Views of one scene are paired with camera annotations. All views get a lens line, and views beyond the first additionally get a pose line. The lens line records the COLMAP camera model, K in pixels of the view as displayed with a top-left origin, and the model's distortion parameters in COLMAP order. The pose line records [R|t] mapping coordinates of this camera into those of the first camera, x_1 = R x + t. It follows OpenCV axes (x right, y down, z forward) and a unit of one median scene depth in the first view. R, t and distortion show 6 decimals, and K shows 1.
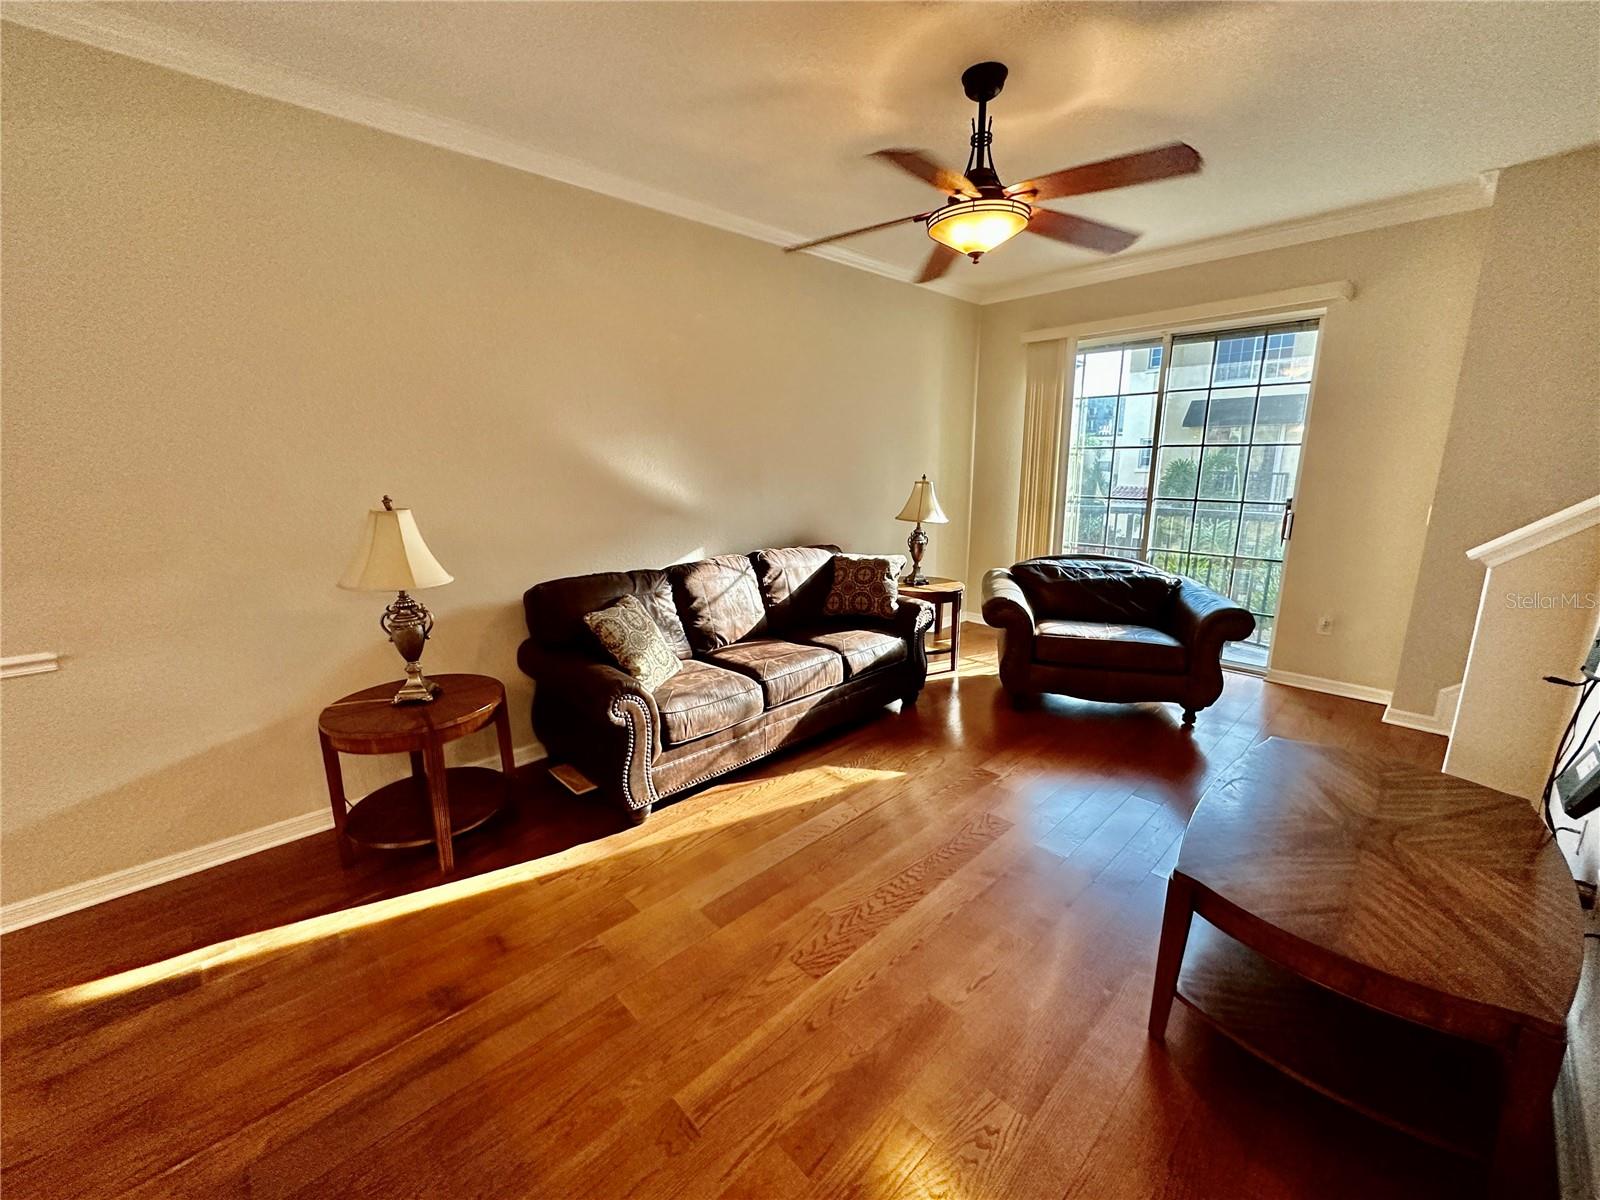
lens RADIAL K [[641.3, 0, 797.6], [0, 641.3, 600.0], [0, 0, 1]] dist [-0.000493, 0.000517]
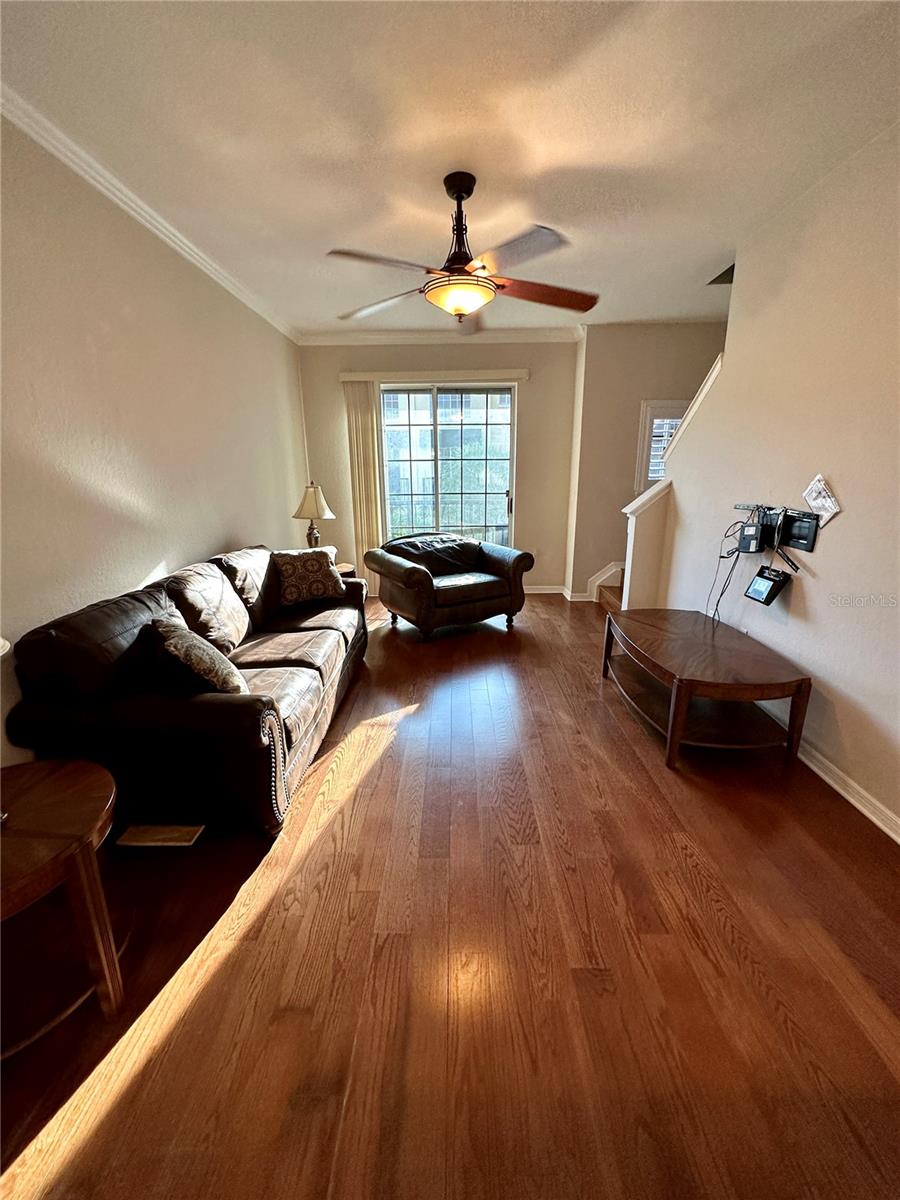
lens RADIAL K [[481.0, 0, 451.7], [0, 481.0, 599.2], [0, 0, 1]] dist [-0.000493, 0.000517]
pose [[0.694524, -0.190856, 0.693694, -0.398124], [0.160746, 0.980964, 0.108955, -0.038467], [-0.701283, 0.035837, 0.711982, 0.207182]]
